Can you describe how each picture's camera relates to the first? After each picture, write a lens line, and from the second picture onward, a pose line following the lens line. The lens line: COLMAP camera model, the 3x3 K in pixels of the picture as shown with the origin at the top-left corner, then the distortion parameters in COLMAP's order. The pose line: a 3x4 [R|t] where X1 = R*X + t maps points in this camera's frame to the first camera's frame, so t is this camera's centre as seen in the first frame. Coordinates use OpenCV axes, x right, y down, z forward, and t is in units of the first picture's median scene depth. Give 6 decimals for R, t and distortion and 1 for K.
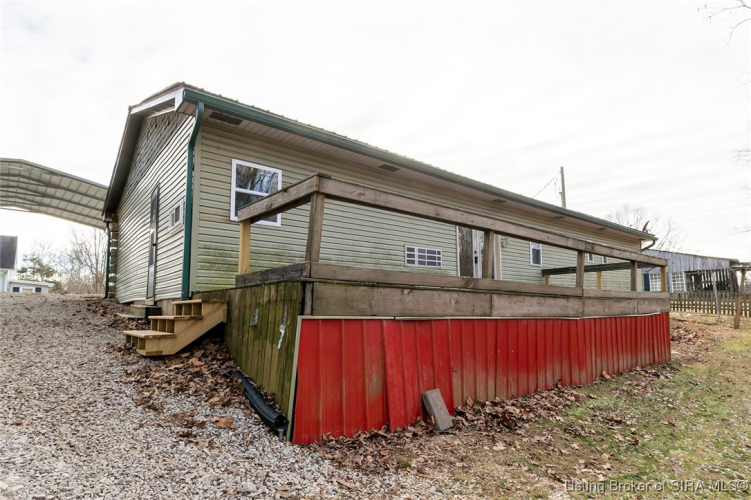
lens RADIAL K [[420.5, 0, 379.7], [0, 420.5, 253.4], [0, 0, 1]] dist [0.004710, 0.000538]
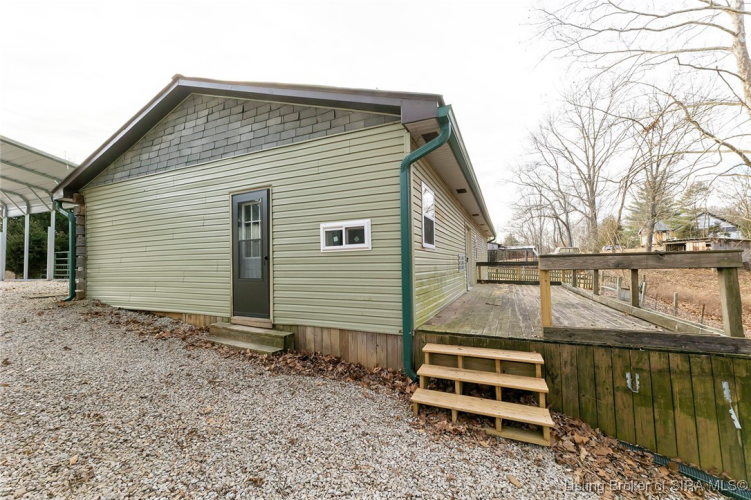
lens RADIAL K [[299.7, 0, 372.9], [0, 299.7, 248.4], [0, 0, 1]] dist [0.000681, 0.000119]
pose [[0.894528, 0.008494, 0.446932, -0.533640], [-0.046442, 0.996175, 0.074022, -0.084144], [-0.444593, -0.086971, 0.891500, 0.313041]]
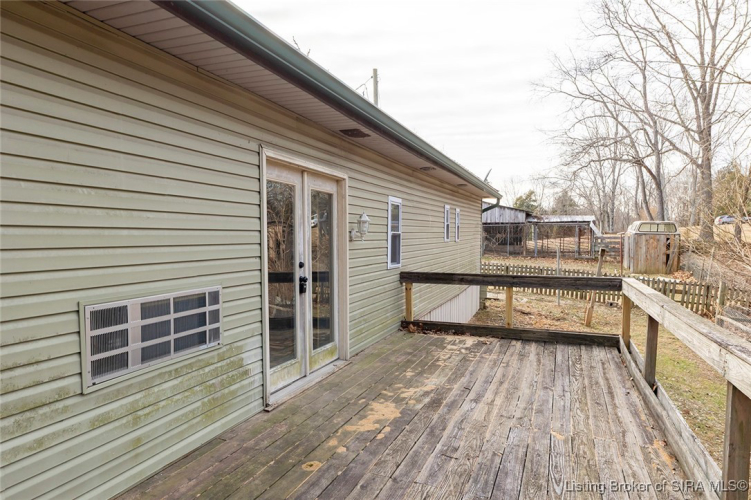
lens RADIAL K [[515.7, 0, 374.9], [0, 515.7, 245.4], [0, 0, 1]] dist [0.005224, -0.000362]
pose [[0.859069, -0.008589, 0.511788, 0.049908], [-0.070534, 0.988334, 0.134983, -0.098310], [-0.506977, -0.152058, 0.848442, 0.633496]]
